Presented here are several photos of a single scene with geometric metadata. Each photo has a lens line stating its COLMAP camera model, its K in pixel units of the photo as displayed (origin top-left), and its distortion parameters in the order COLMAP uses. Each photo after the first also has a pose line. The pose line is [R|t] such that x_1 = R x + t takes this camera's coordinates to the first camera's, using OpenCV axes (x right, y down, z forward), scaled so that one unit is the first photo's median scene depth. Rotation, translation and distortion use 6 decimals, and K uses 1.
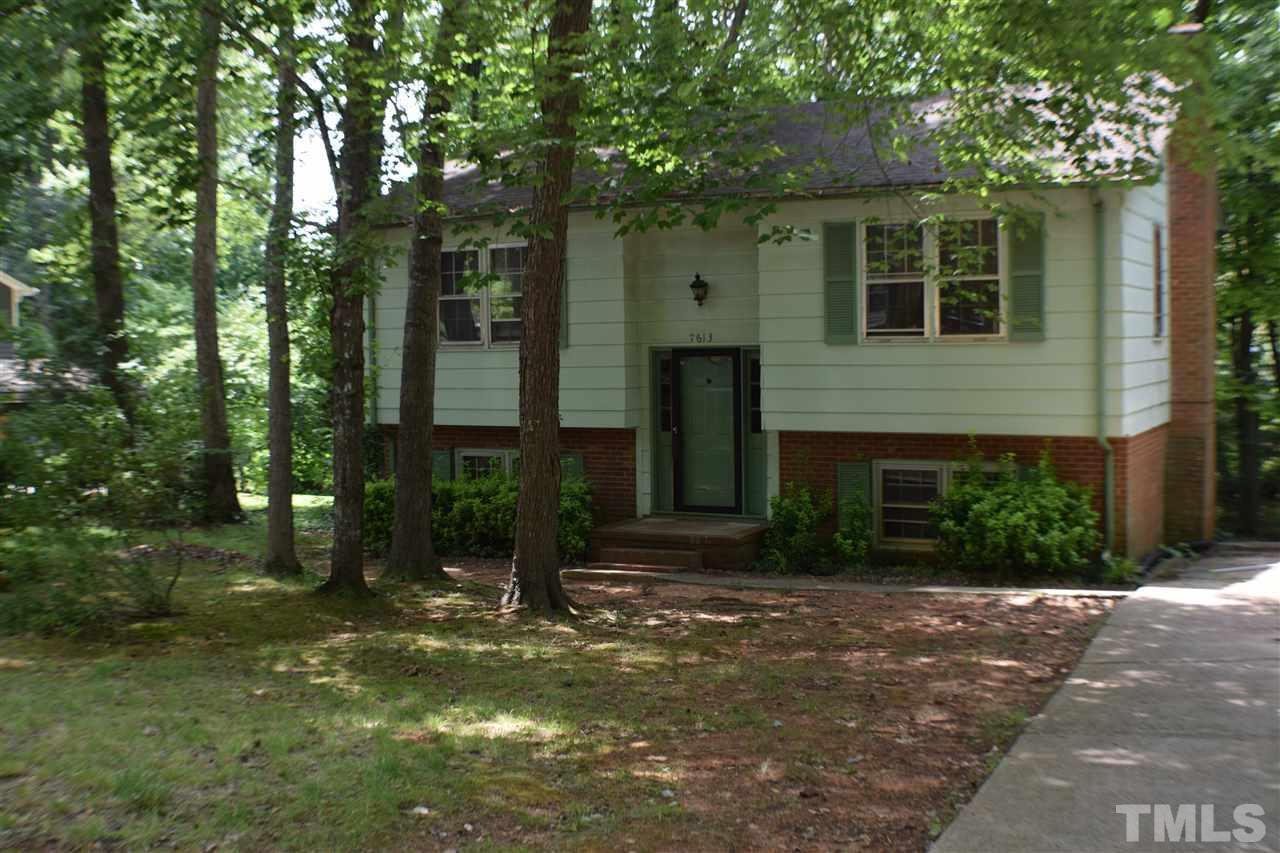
lens RADIAL K [[1116.4, 0, 642.3], [0, 1116.4, 402.7], [0, 0, 1]] dist [-0.179593, 0.035283]
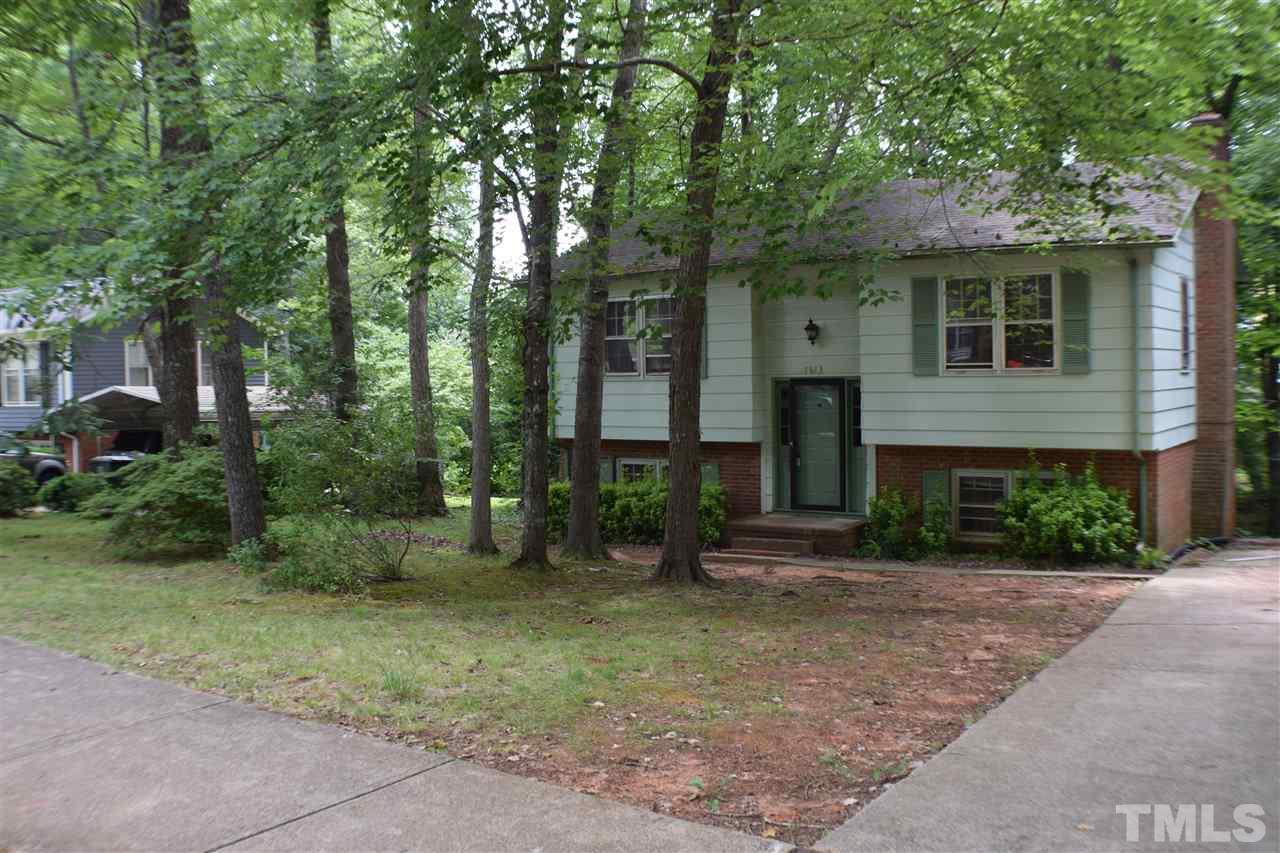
lens RADIAL K [[1064.6, 0, 700.1], [0, 1064.6, 428.7], [0, 0, 1]] dist [-0.191116, 0.051419]
pose [[0.997355, 0.003915, -0.072576, 0.013327], [-0.004311, 0.999977, -0.005305, 0.014756], [0.072553, 0.005604, 0.997349, -0.203260]]
